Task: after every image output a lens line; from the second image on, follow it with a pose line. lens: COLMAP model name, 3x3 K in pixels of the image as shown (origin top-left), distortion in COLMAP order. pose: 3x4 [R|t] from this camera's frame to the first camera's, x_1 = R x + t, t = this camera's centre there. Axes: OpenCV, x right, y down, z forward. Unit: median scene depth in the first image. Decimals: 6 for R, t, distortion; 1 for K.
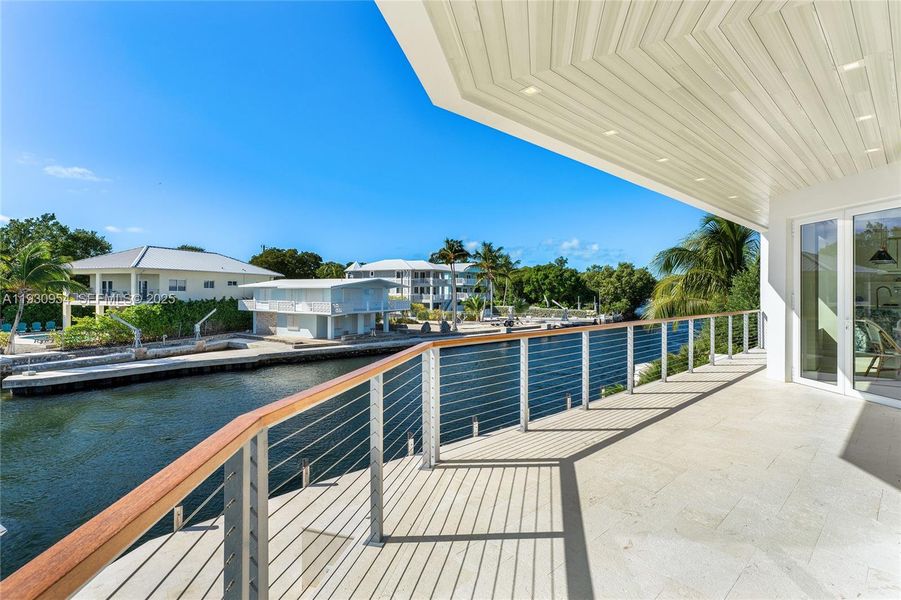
lens RADIAL K [[429.6, 0, 447.4], [0, 429.6, 294.0], [0, 0, 1]] dist [-0.002175, 0.001034]
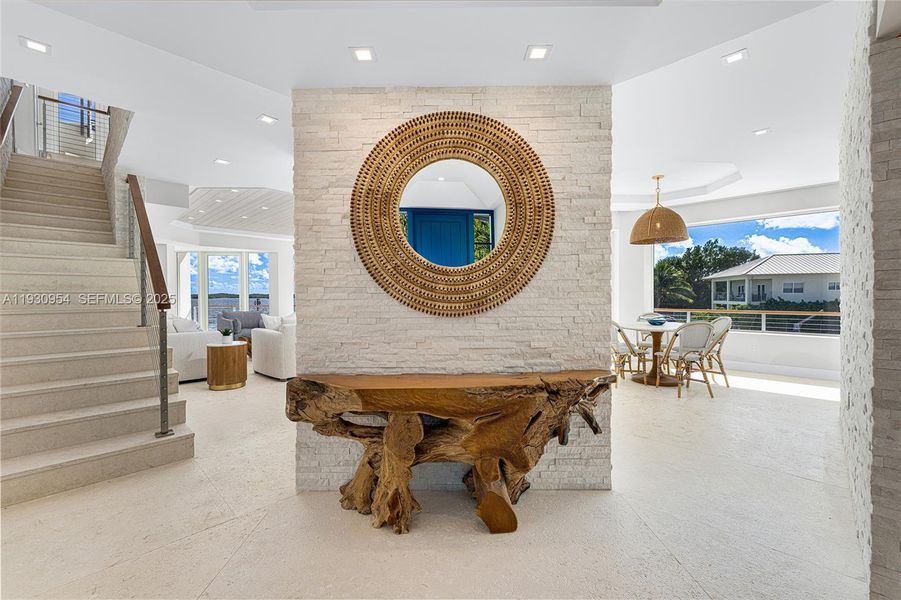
lens RADIAL K [[378.3, 0, 451.3], [0, 378.3, 299.1], [0, 0, 1]] dist [0.010880, -0.000439]
pose [[0.053581, 0.005338, -0.998549, 0.329444], [0.001965, 0.999983, 0.005451, 0.002310], [0.998562, -0.002254, 0.053569, 0.070996]]
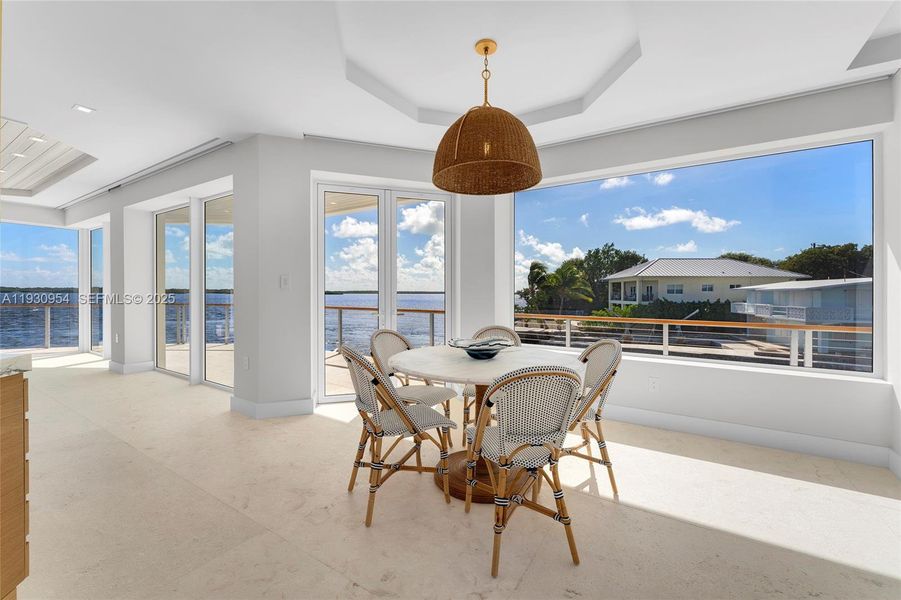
lens RADIAL K [[378.3, 0, 453.2], [0, 378.3, 290.9], [0, 0, 1]] dist [0.010880, -0.000439]
pose [[0.259083, -0.007892, -0.965823, 0.258103], [-0.008689, 0.999907, -0.010501, 0.001878], [0.965816, 0.011113, 0.258991, 0.130267]]
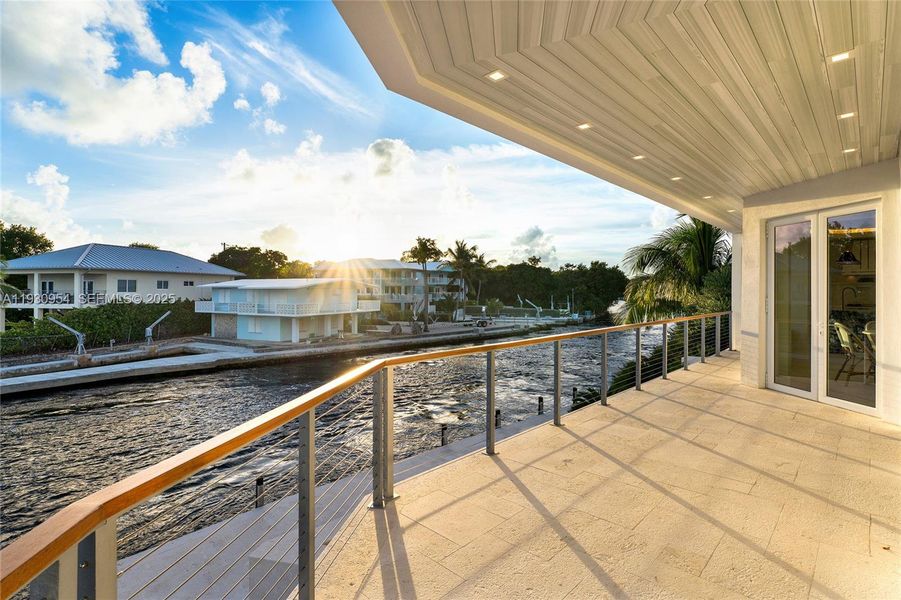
lens RADIAL K [[437.8, 0, 447.8], [0, 437.8, 292.4], [0, 0, 1]] dist [-0.002130, -0.000689]
pose [[0.998045, -0.003570, 0.062394, 0.004830], [0.003611, 0.999993, -0.000550, -0.003481], [-0.062391, 0.000774, 0.998051, 0.014169]]
